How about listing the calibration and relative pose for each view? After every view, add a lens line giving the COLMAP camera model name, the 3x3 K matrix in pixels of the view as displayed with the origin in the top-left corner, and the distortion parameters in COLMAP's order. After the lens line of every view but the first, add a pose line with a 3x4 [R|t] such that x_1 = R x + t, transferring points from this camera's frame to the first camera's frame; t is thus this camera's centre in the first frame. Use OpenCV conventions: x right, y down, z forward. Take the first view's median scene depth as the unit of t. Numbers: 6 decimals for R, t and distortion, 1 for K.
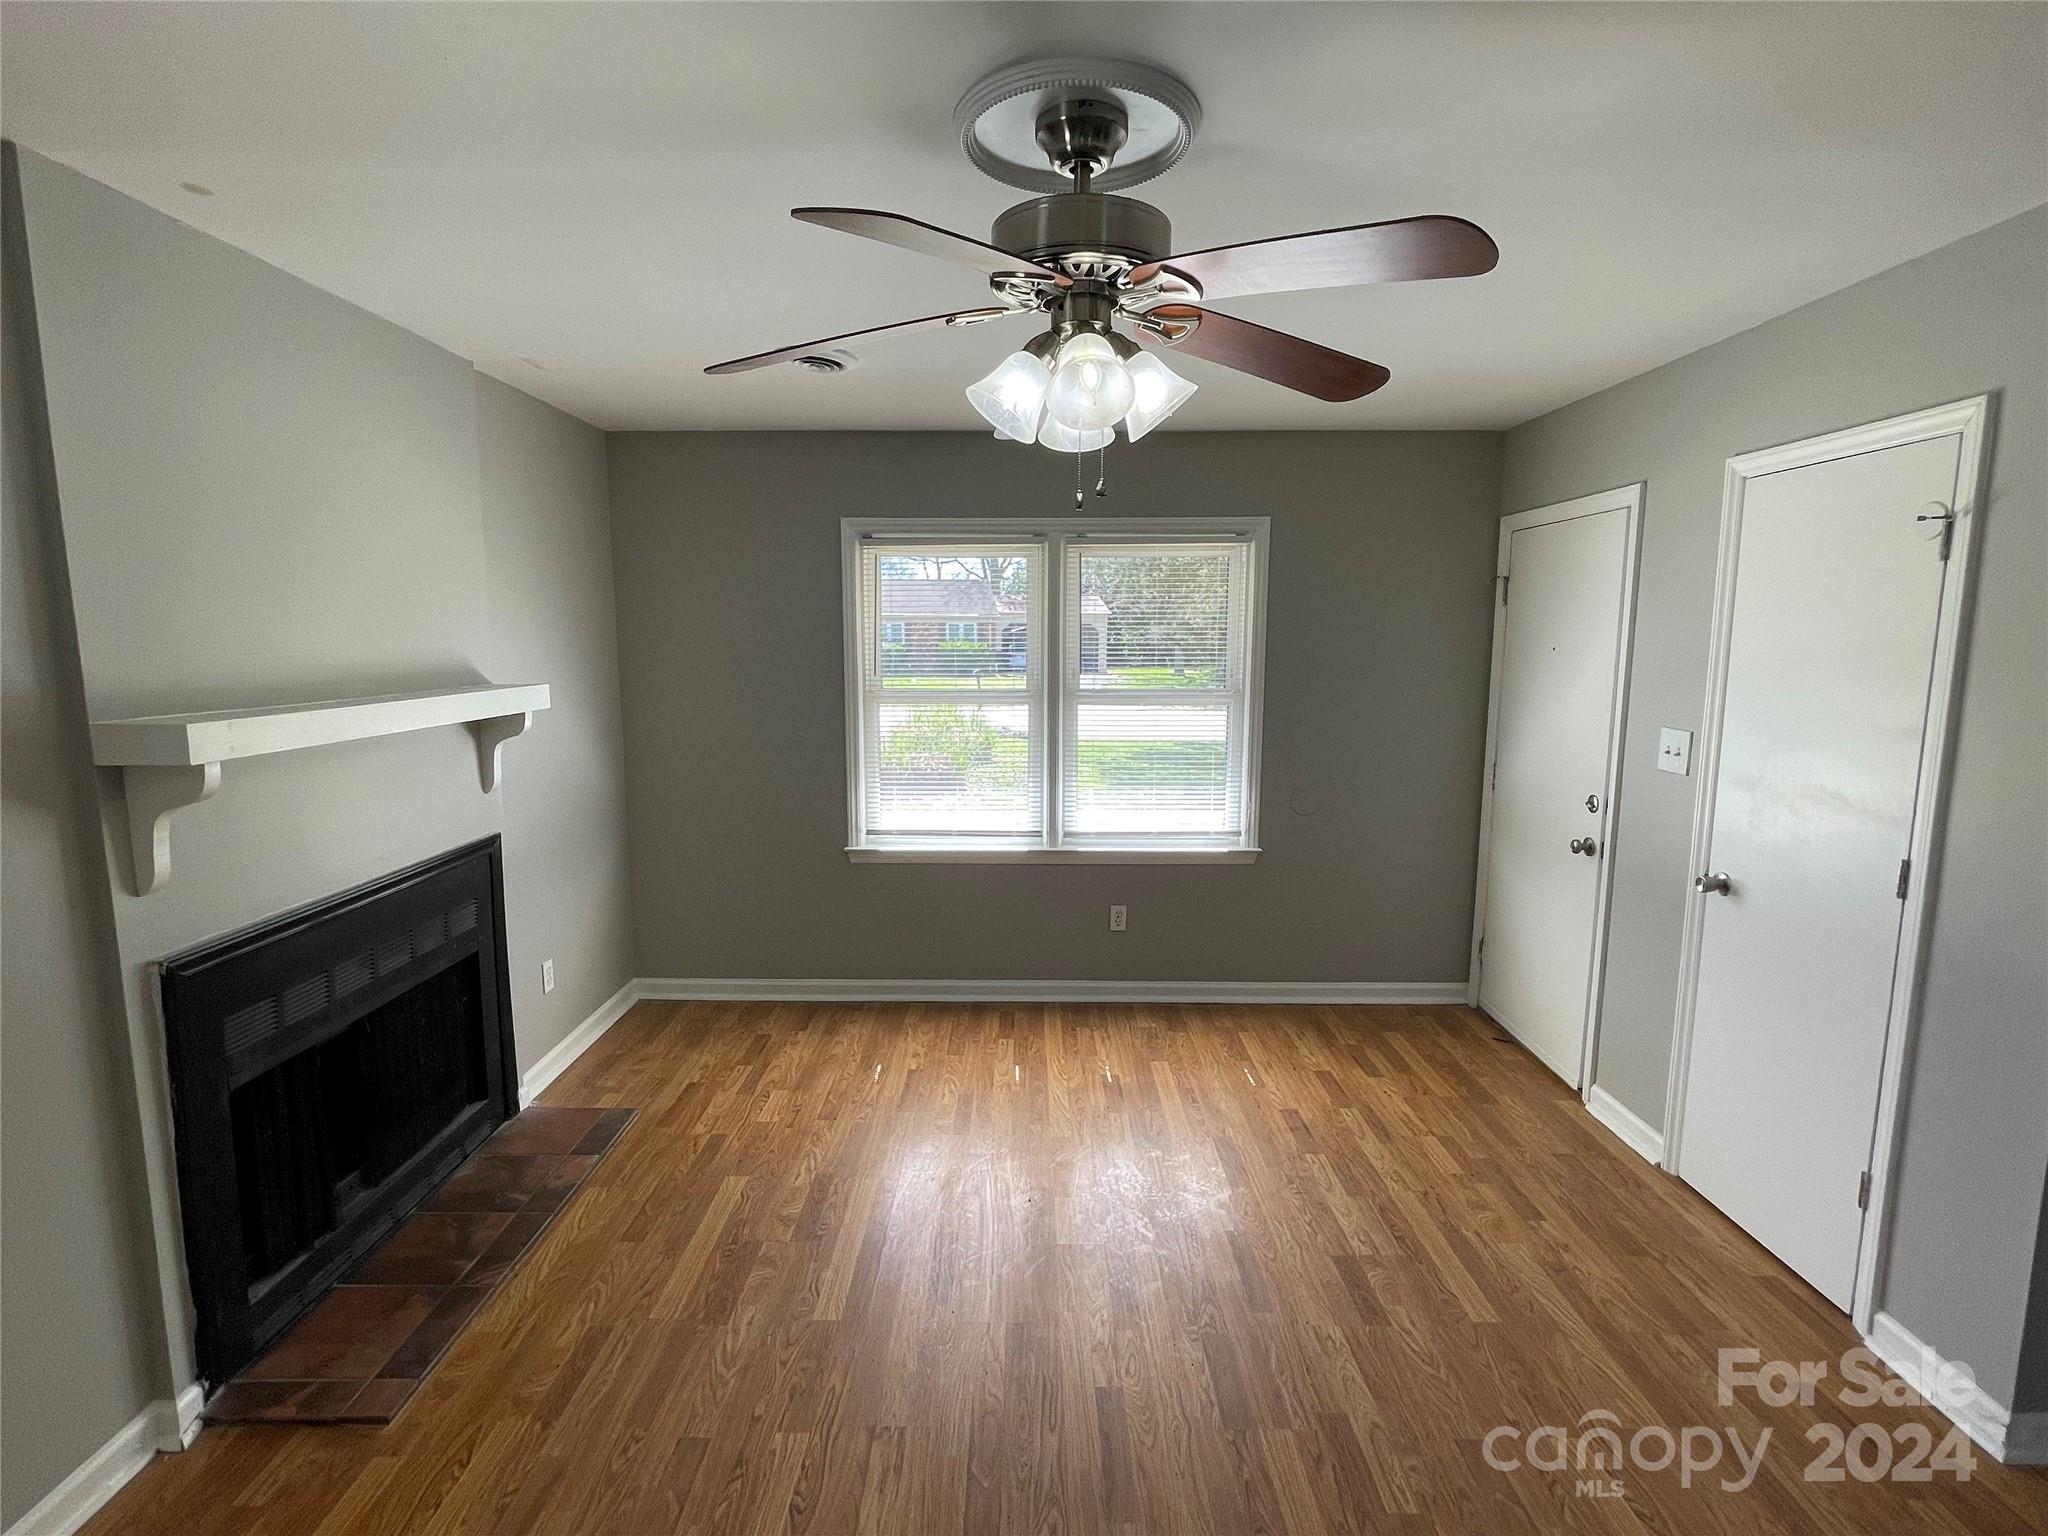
lens RADIAL K [[965.9, 0, 1019.7], [0, 965.9, 760.2], [0, 0, 1]] dist [-0.002774, 0.001206]
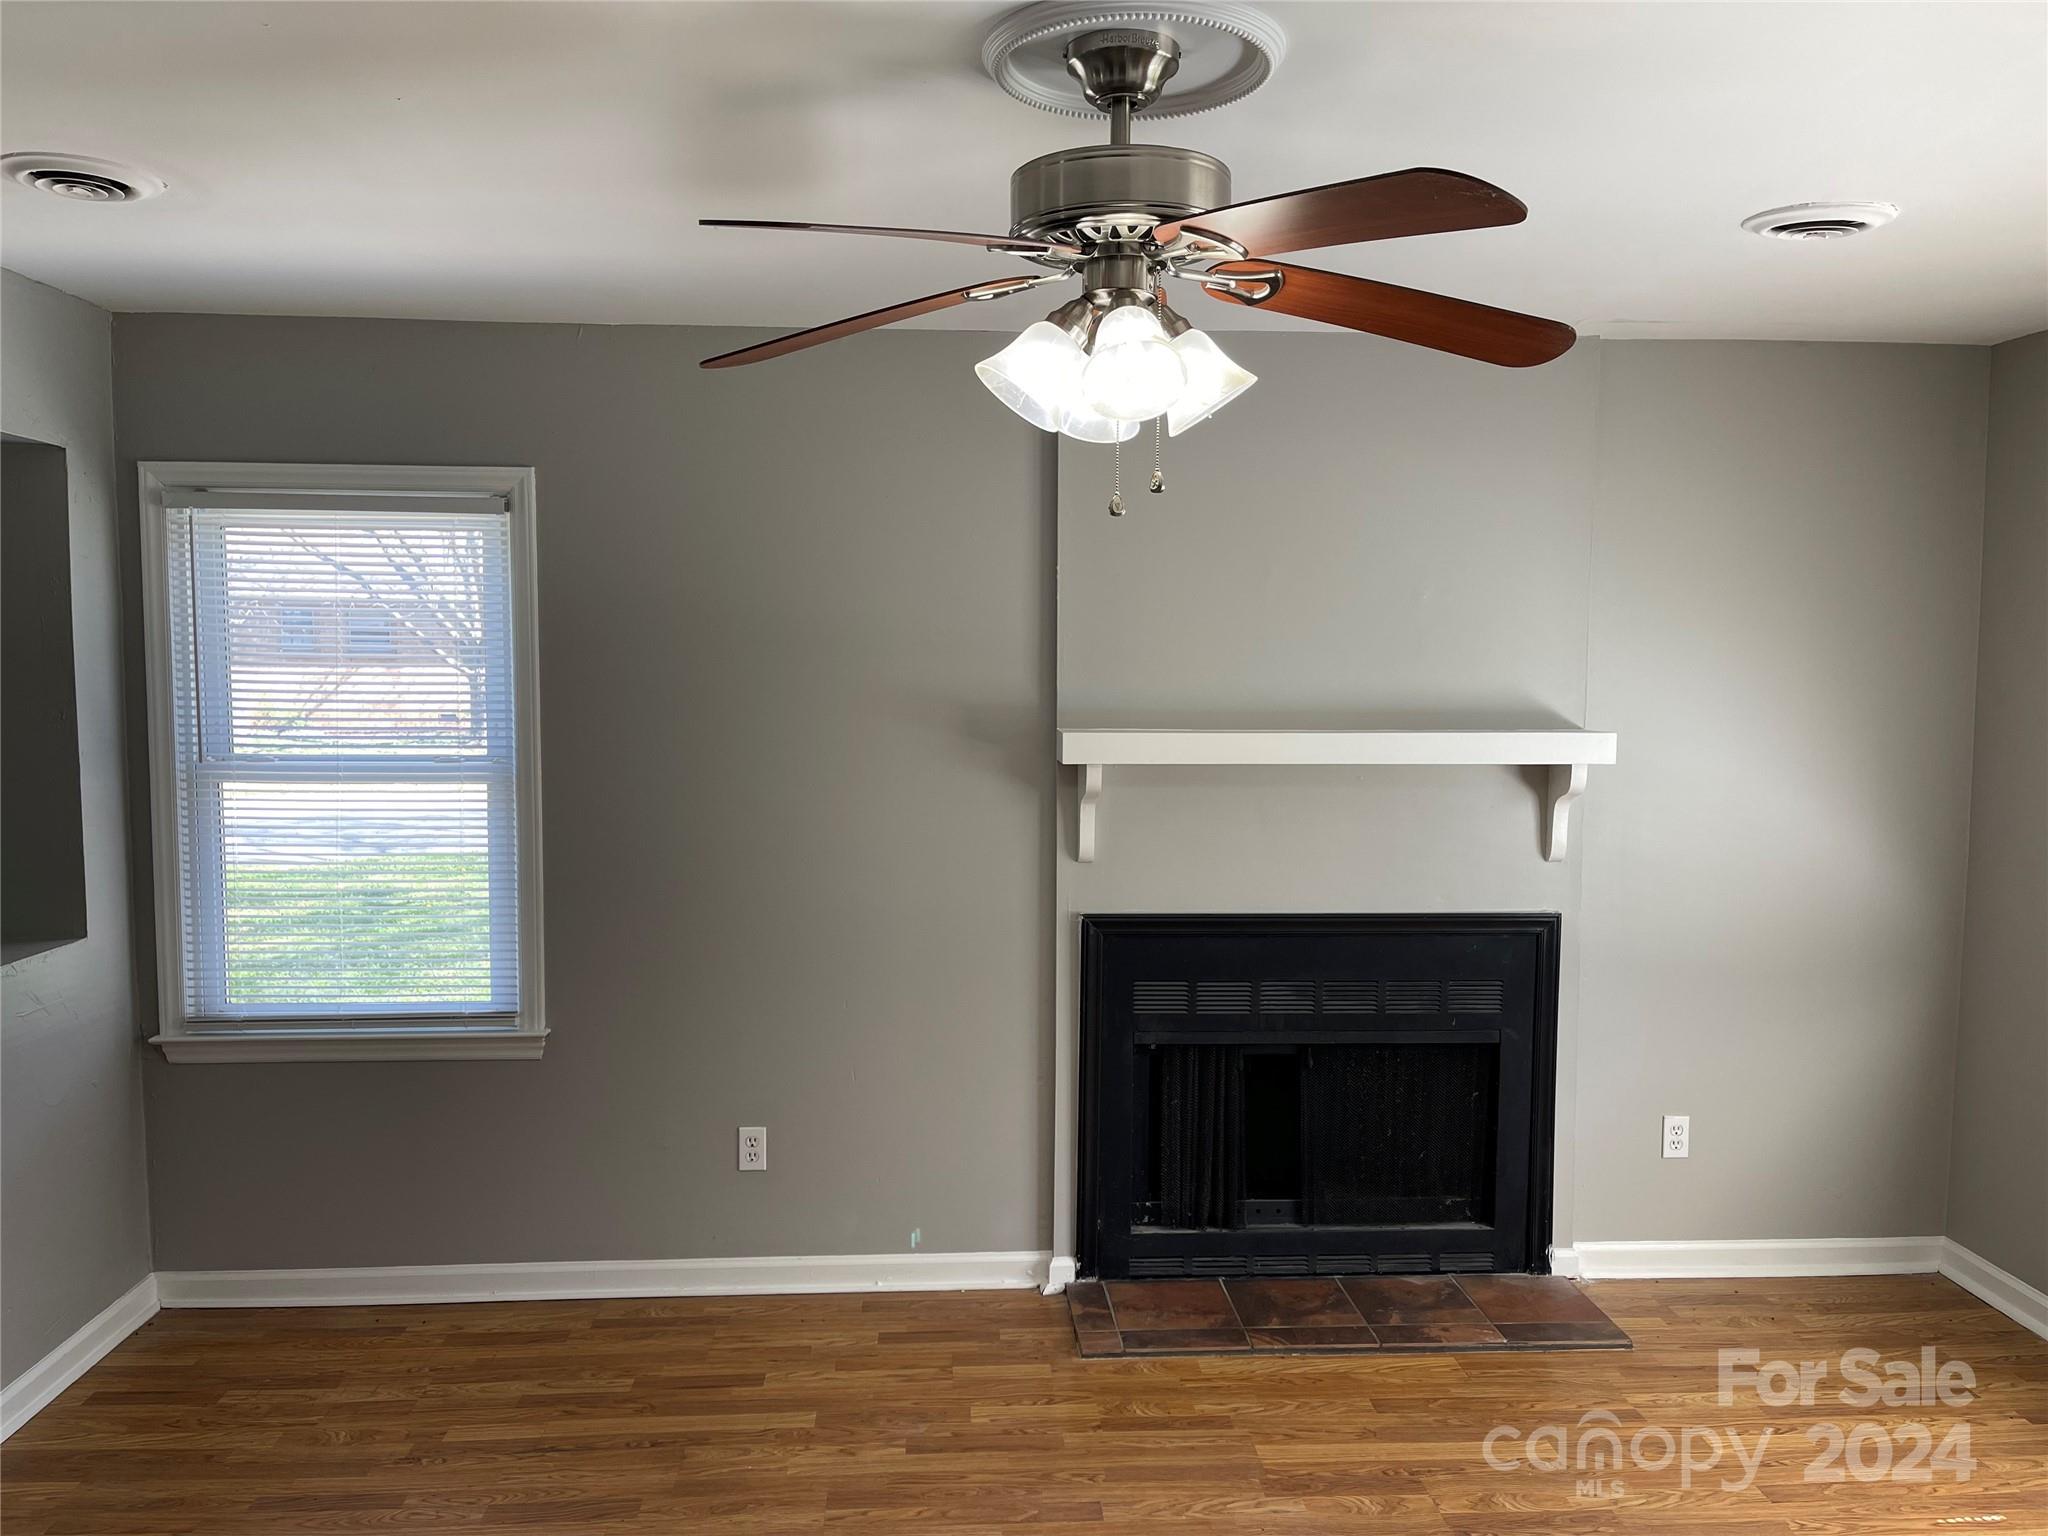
lens RADIAL K [[1555.1, 0, 1031.8], [0, 1555.1, 773.5], [0, 0, 1]] dist [0.073609, -0.103296]
pose [[0.078731, 0.076633, -0.993946, 0.716399], [-0.135580, 0.988600, 0.065482, -0.065678], [0.987633, 0.129604, 0.088223, 0.442245]]
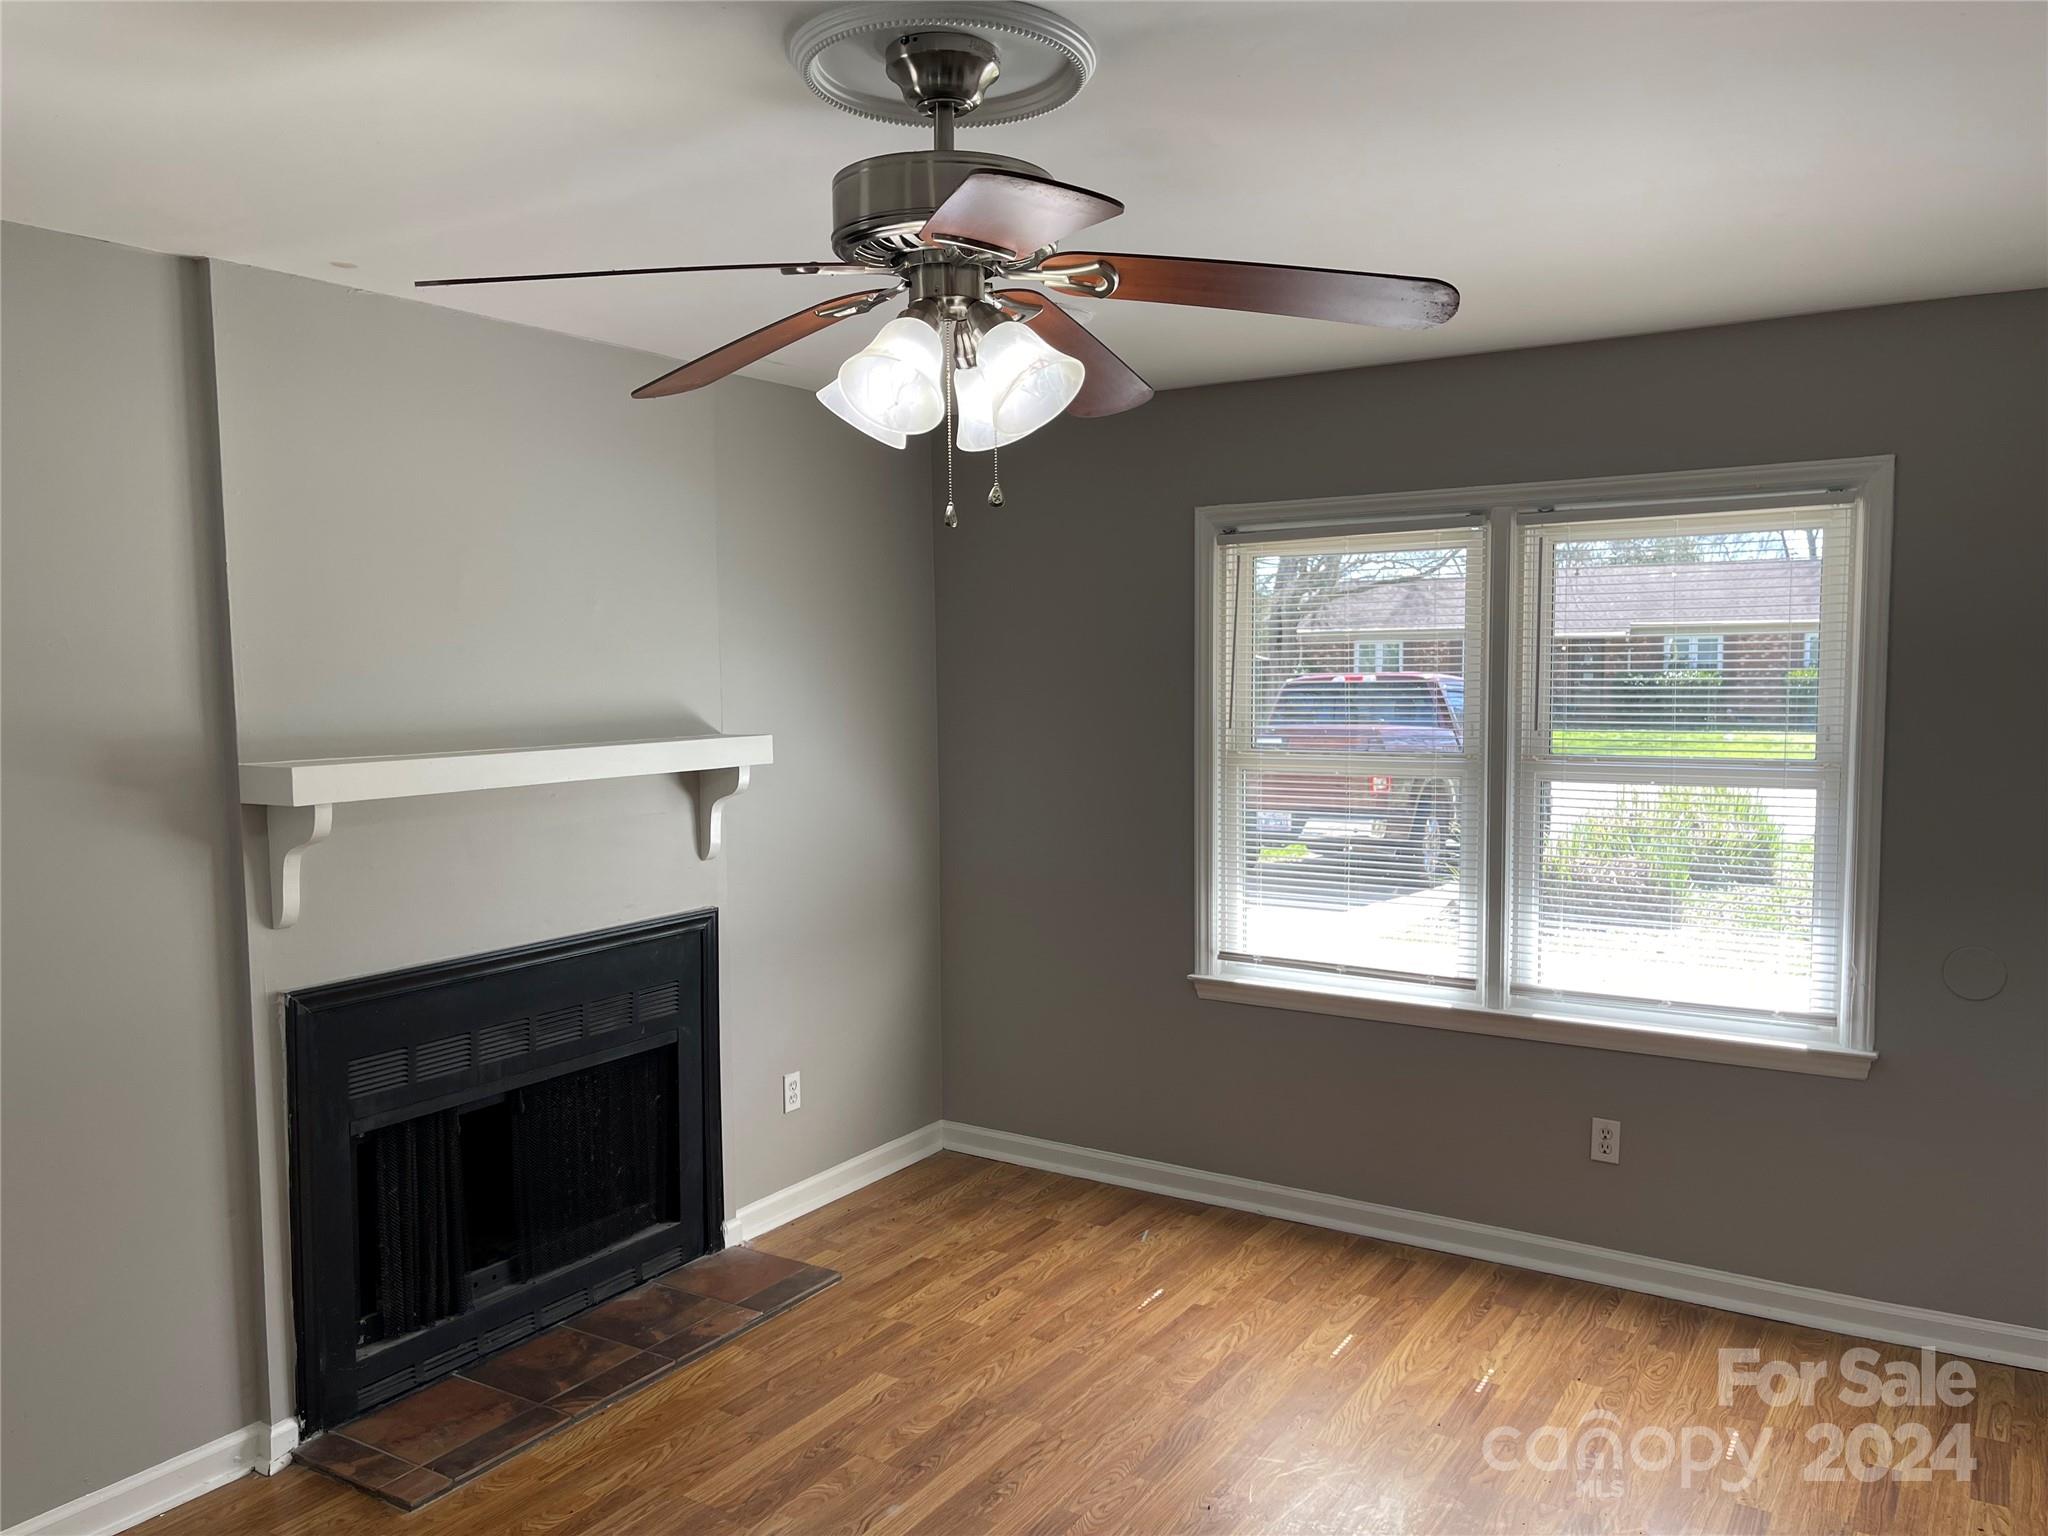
lens RADIAL K [[1536.0, 0, 1046.3], [0, 1536.0, 779.1], [0, 0, 1]] dist [0.077465, -0.104501]
pose [[0.852178, 0.031582, -0.522298, 0.419898], [-0.057931, 0.997735, -0.034189, -0.008505], [0.520035, 0.059393, 0.852078, -0.014329]]
